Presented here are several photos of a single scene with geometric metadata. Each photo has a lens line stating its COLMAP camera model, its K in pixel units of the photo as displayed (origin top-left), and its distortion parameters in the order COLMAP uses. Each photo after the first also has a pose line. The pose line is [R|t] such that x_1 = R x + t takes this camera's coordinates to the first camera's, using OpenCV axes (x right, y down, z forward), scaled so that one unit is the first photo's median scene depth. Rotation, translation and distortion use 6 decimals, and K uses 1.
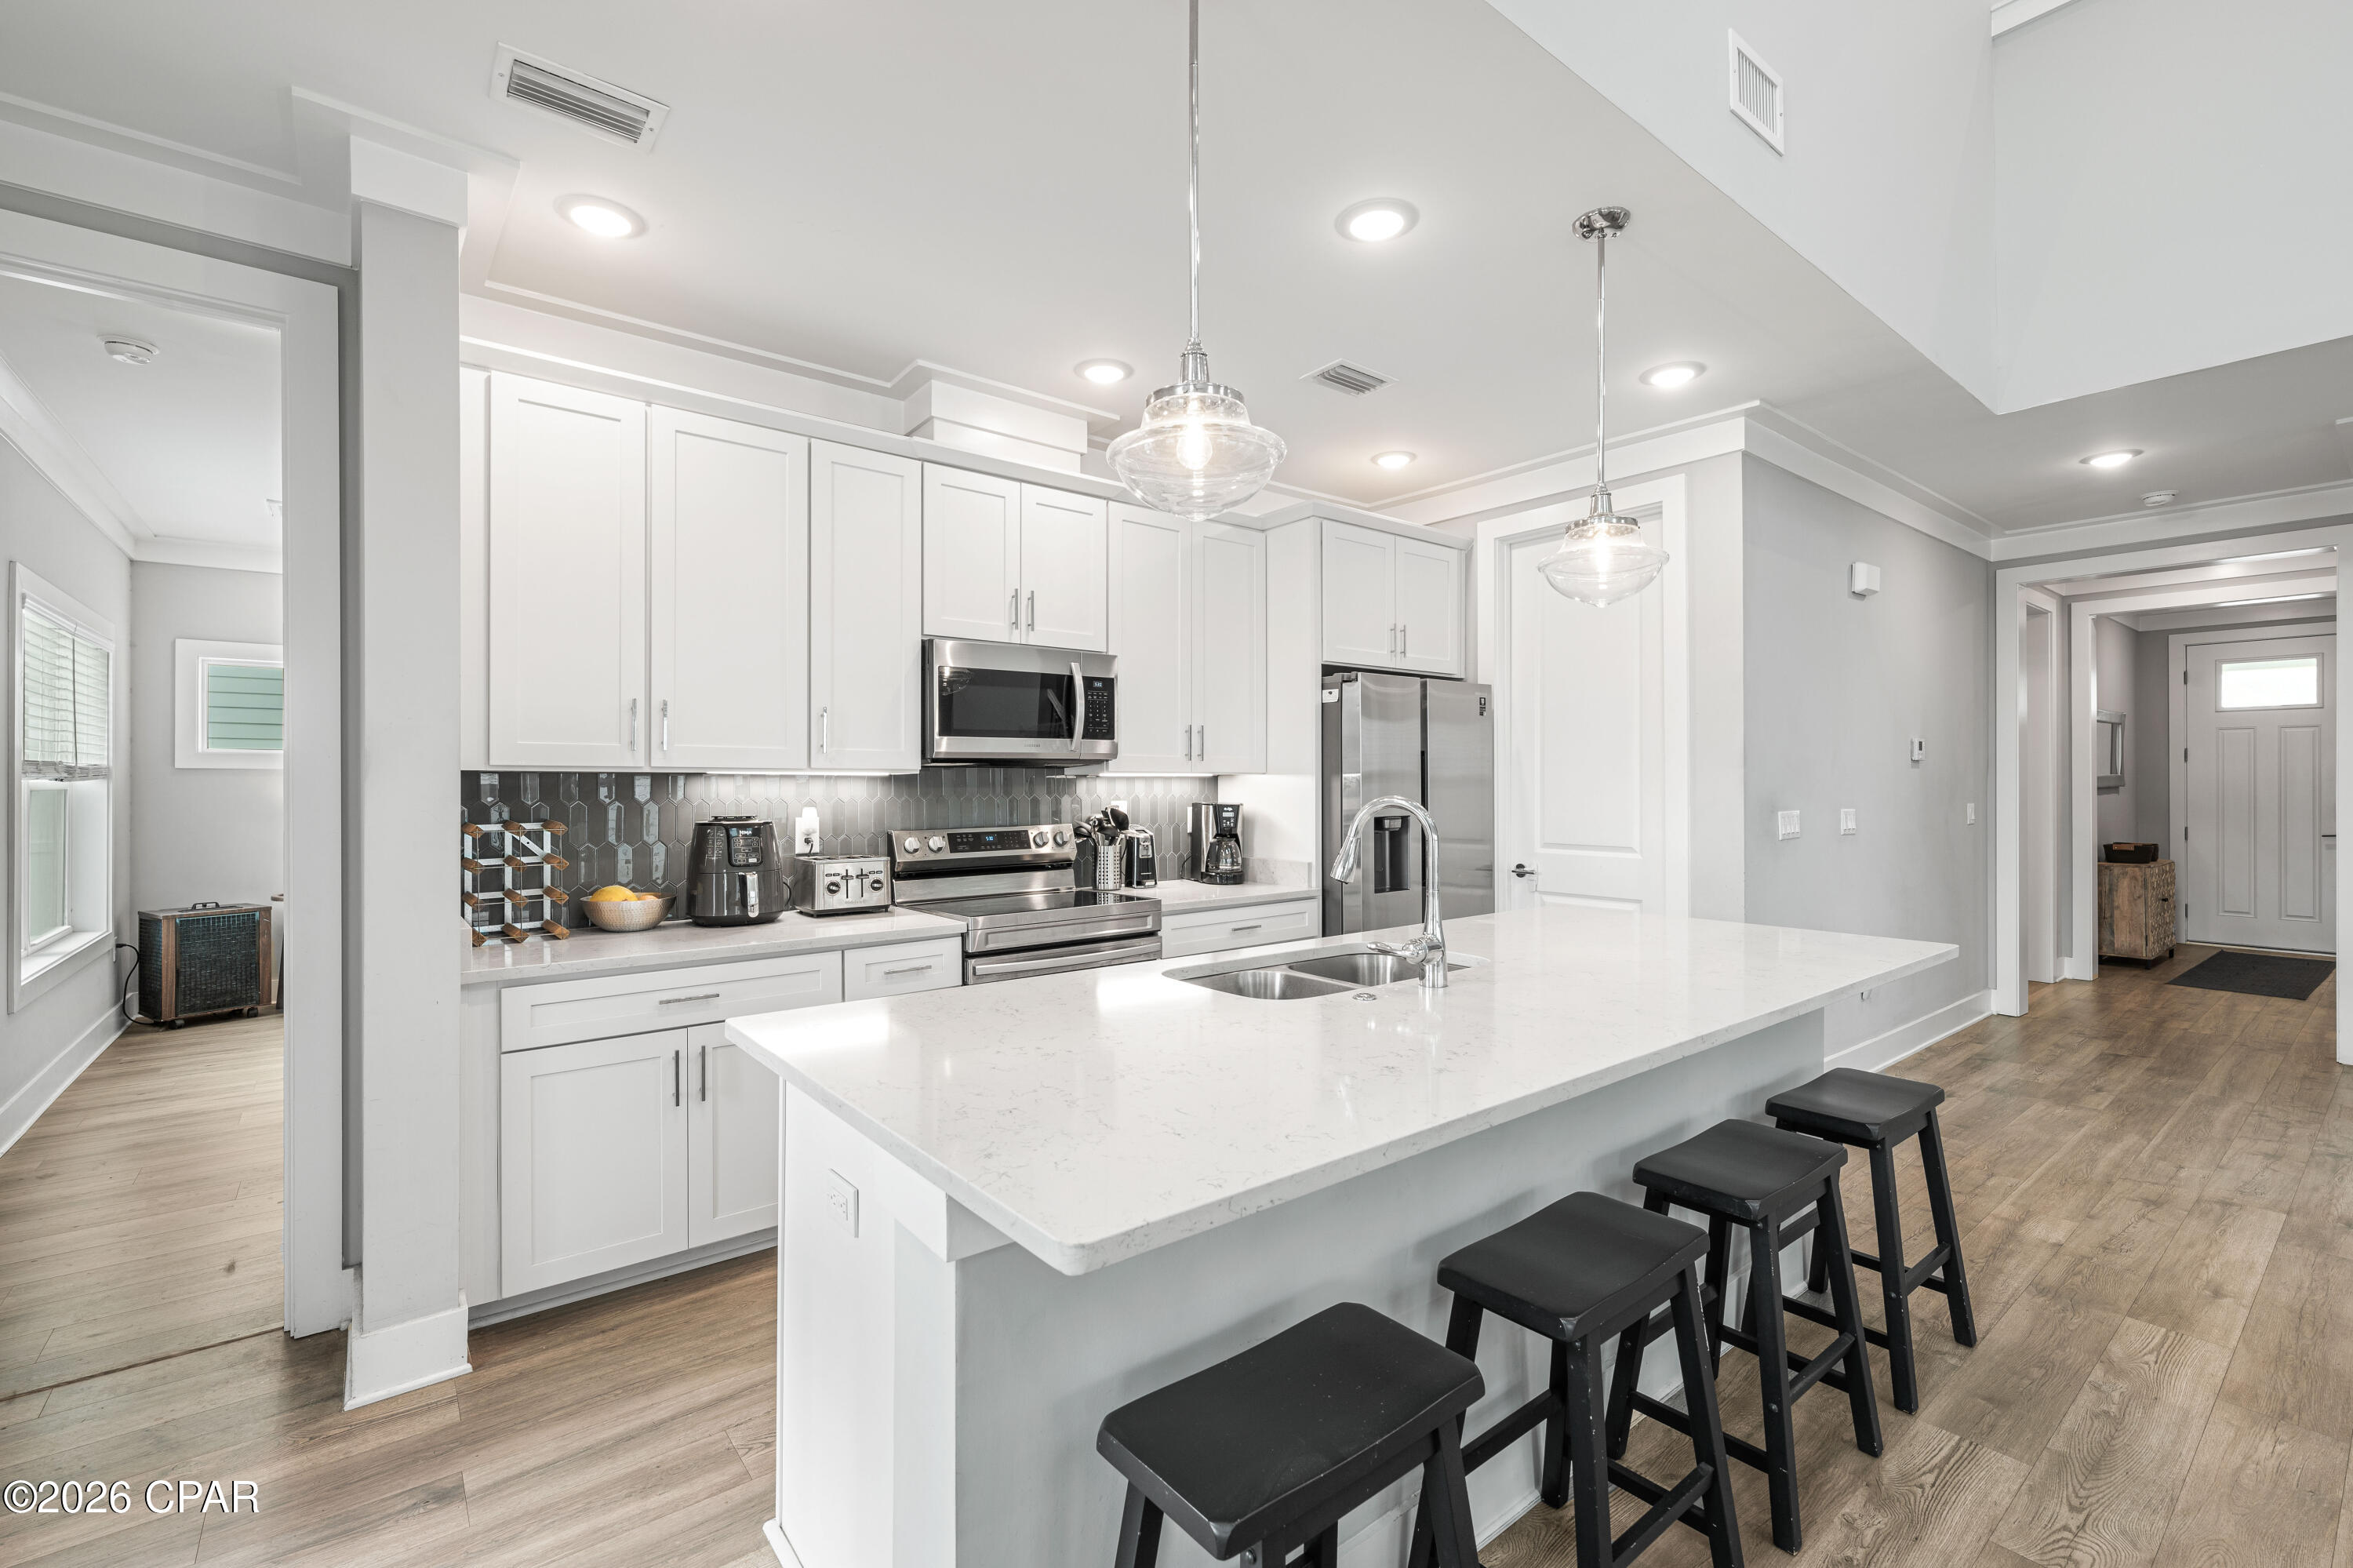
lens RADIAL K [[1008.6, 0, 1182.2], [0, 1008.6, 782.3], [0, 0, 1]] dist [0.001075, 0.000134]
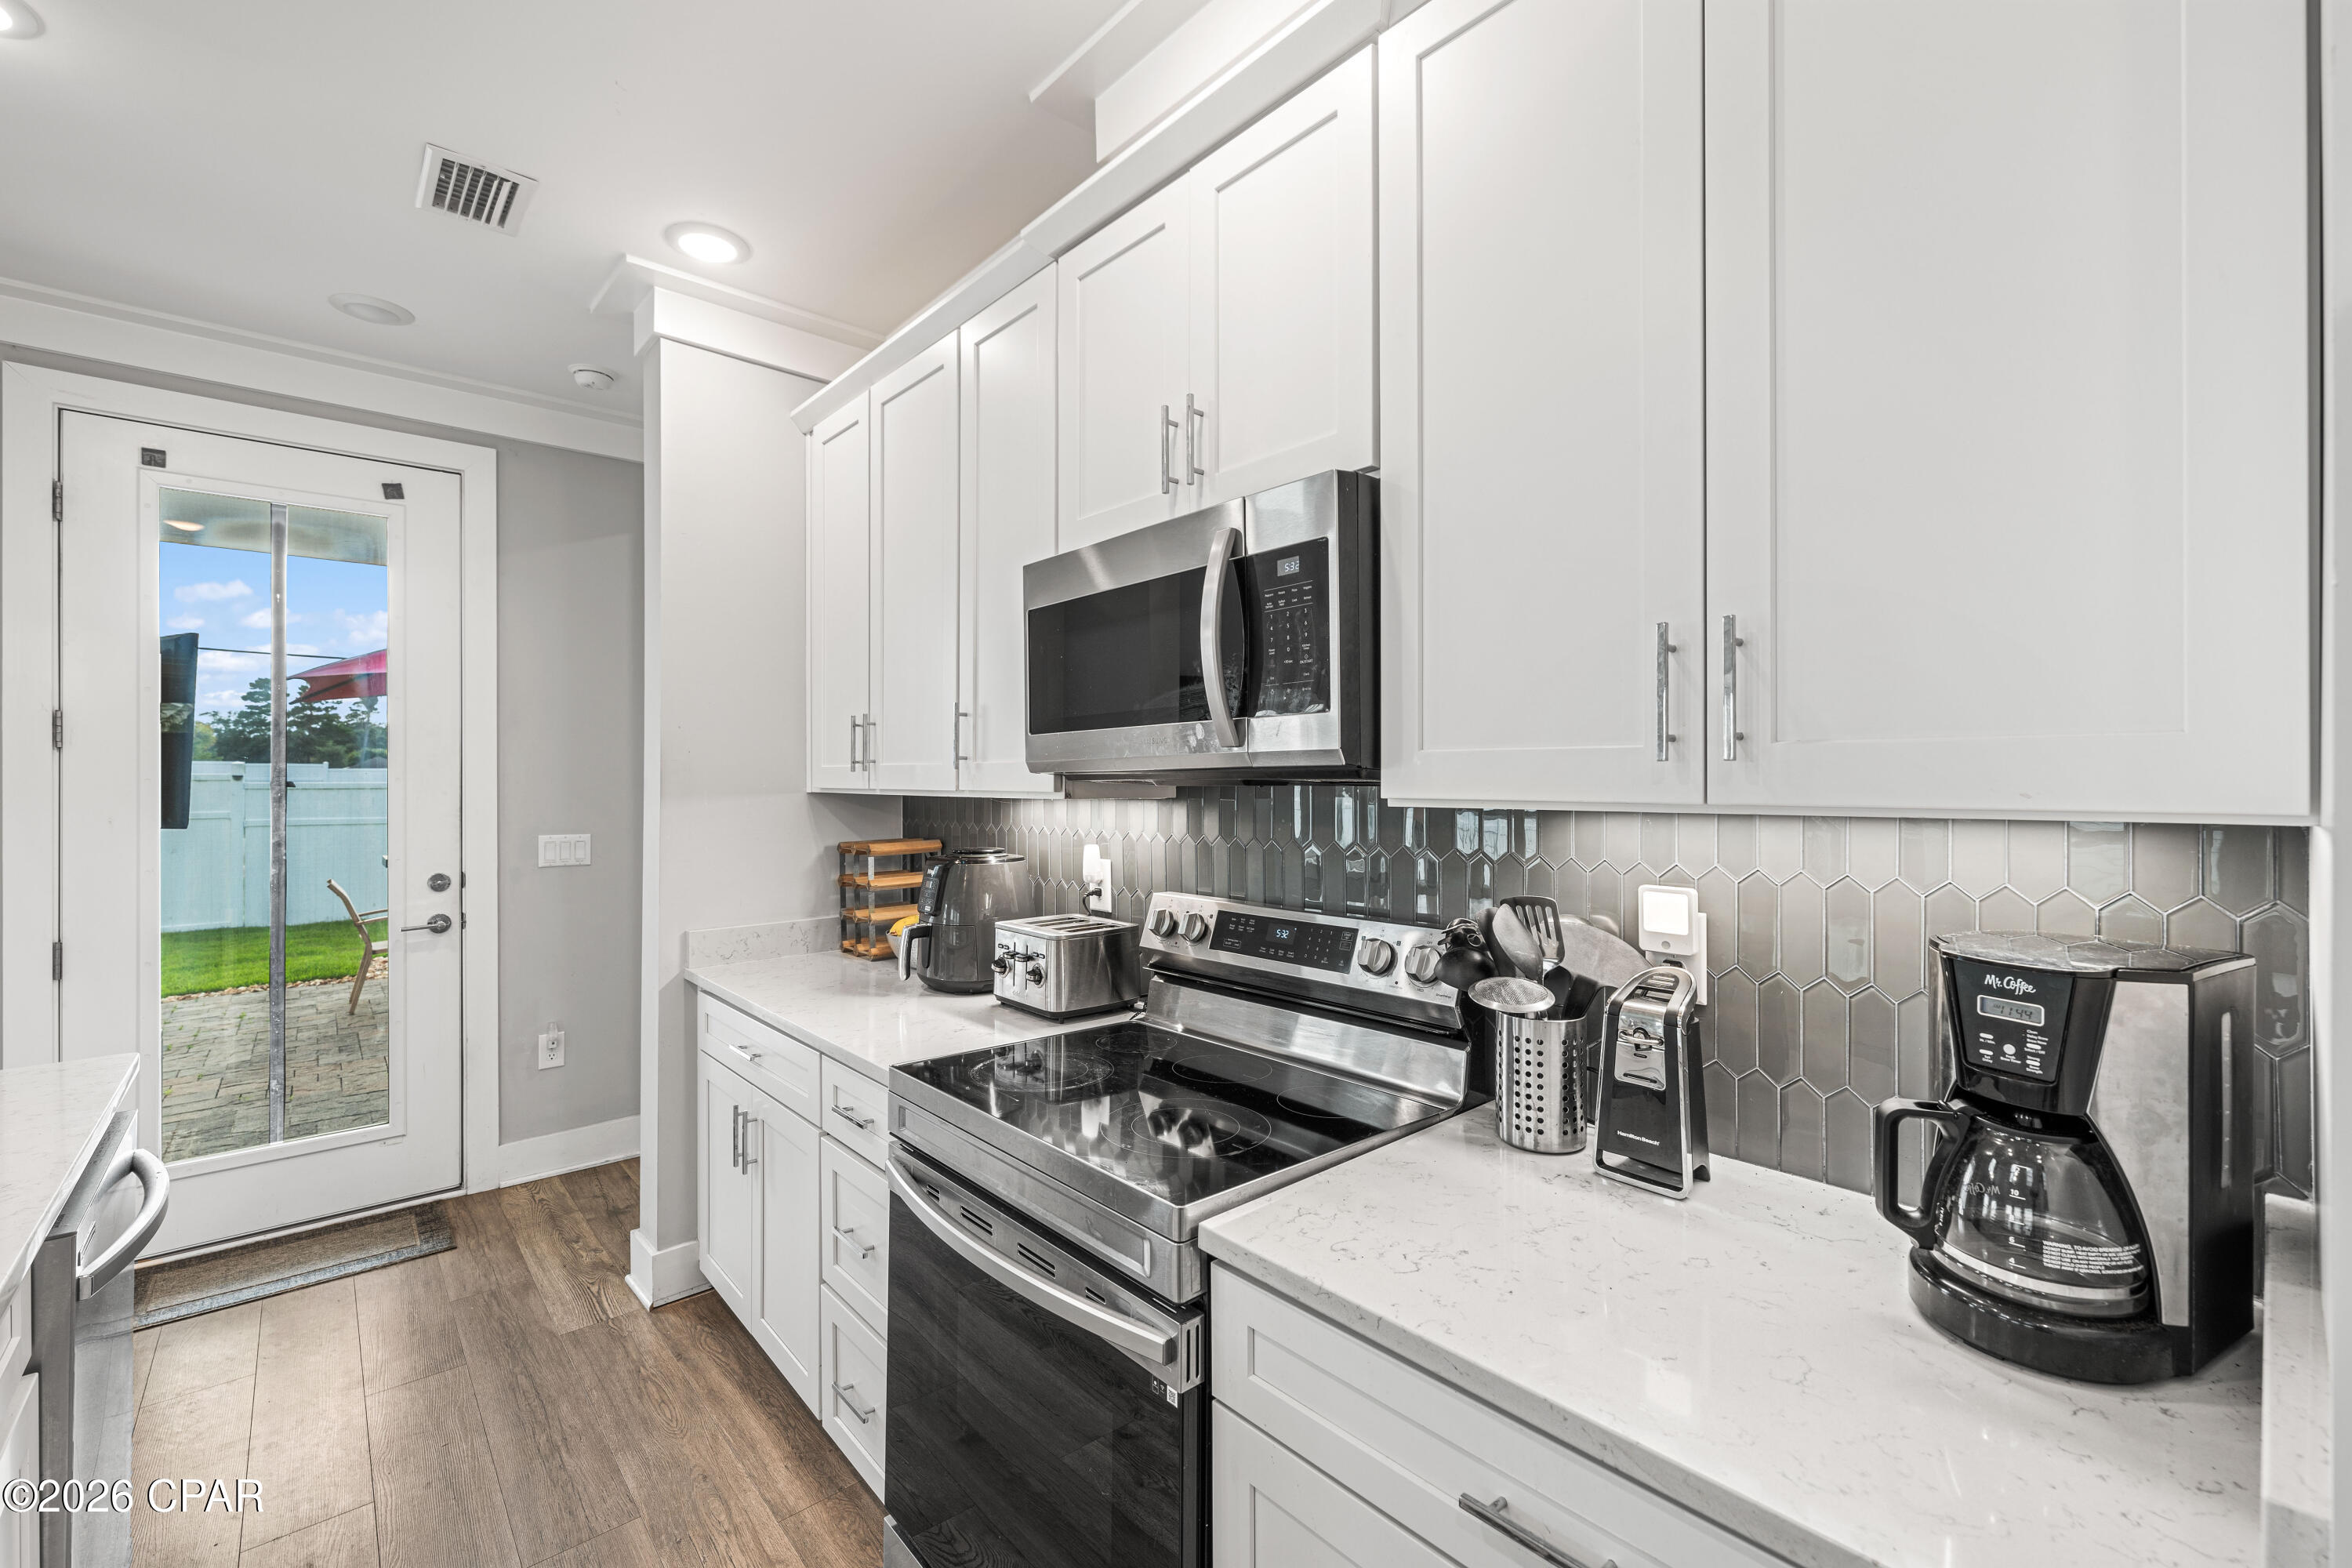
lens RADIAL K [[978.7, 0, 1179.4], [0, 978.7, 773.1], [0, 0, 1]] dist [-0.000634, 0.000296]
pose [[0.043795, -0.005378, -0.999026, 0.202446], [0.004106, 0.999978, -0.005204, -0.014022], [0.999032, -0.003874, 0.043816, 0.683108]]
